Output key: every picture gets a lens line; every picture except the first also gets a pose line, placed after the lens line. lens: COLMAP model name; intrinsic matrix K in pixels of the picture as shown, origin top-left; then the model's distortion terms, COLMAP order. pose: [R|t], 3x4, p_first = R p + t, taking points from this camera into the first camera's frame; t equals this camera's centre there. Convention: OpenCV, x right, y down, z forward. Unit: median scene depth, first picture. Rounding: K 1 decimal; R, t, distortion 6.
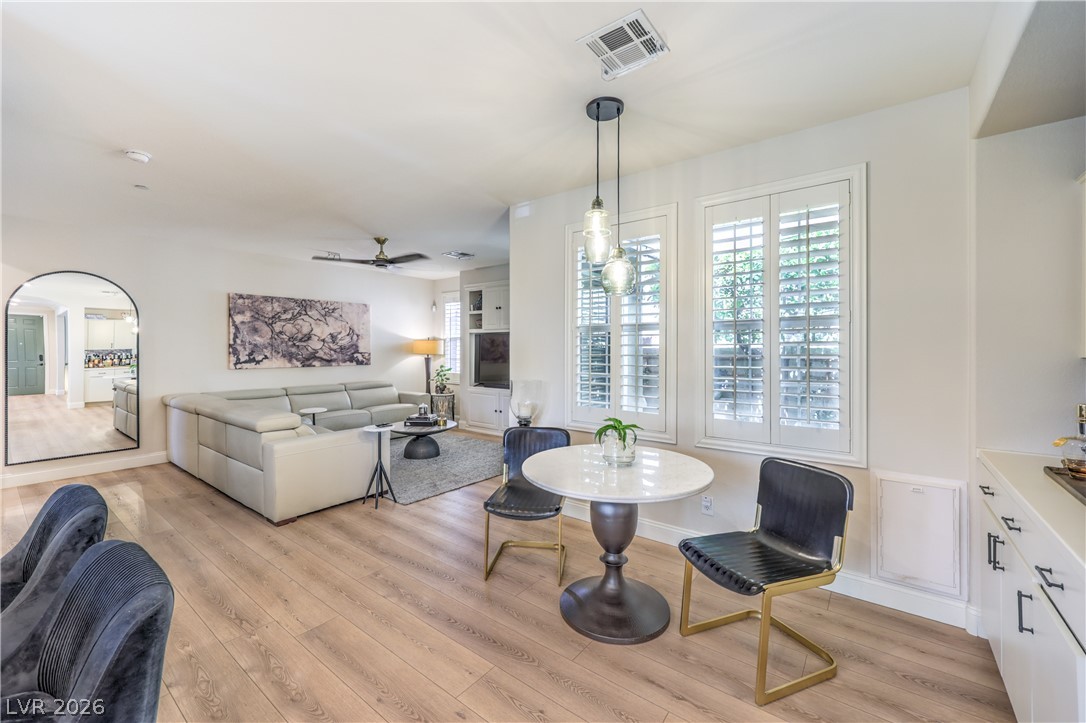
lens RADIAL K [[442.1, 0, 541.5], [0, 442.1, 357.2], [0, 0, 1]] dist [0.001537, 0.000123]
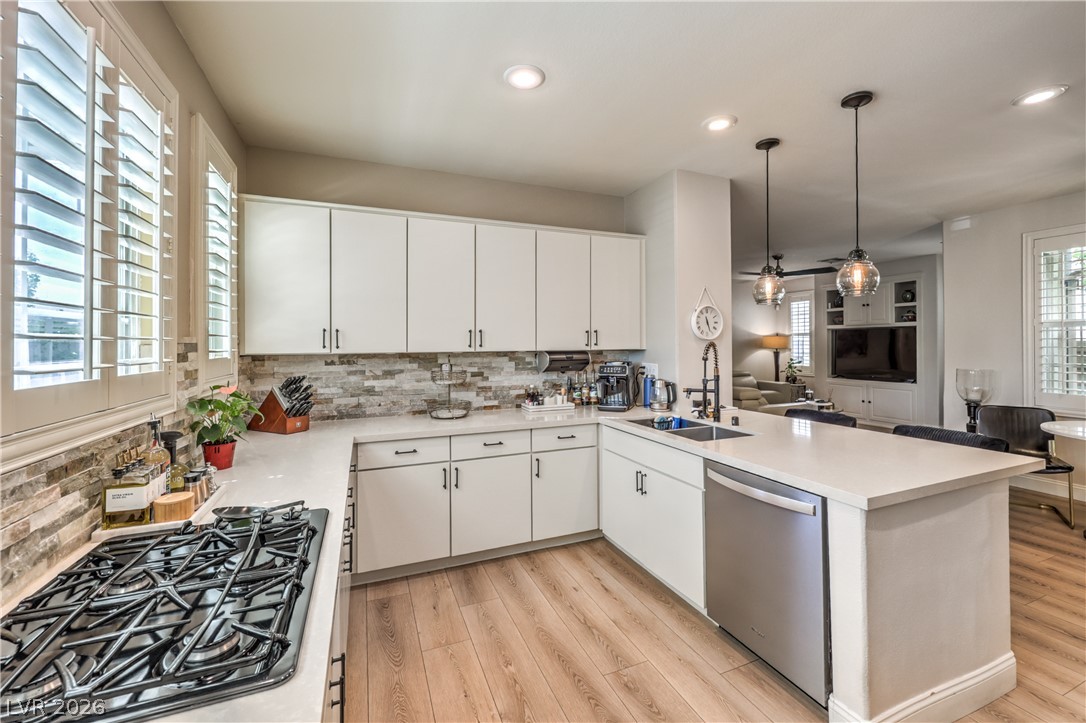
lens RADIAL K [[442.1, 0, 541.1], [0, 442.1, 350.4], [0, 0, 1]] dist [0.001537, 0.000123]
pose [[0.862826, 0.004901, -0.505478, -0.211608], [-0.007379, 0.999969, -0.002900, 0.006796], [0.505448, 0.006232, 0.862835, -0.292842]]
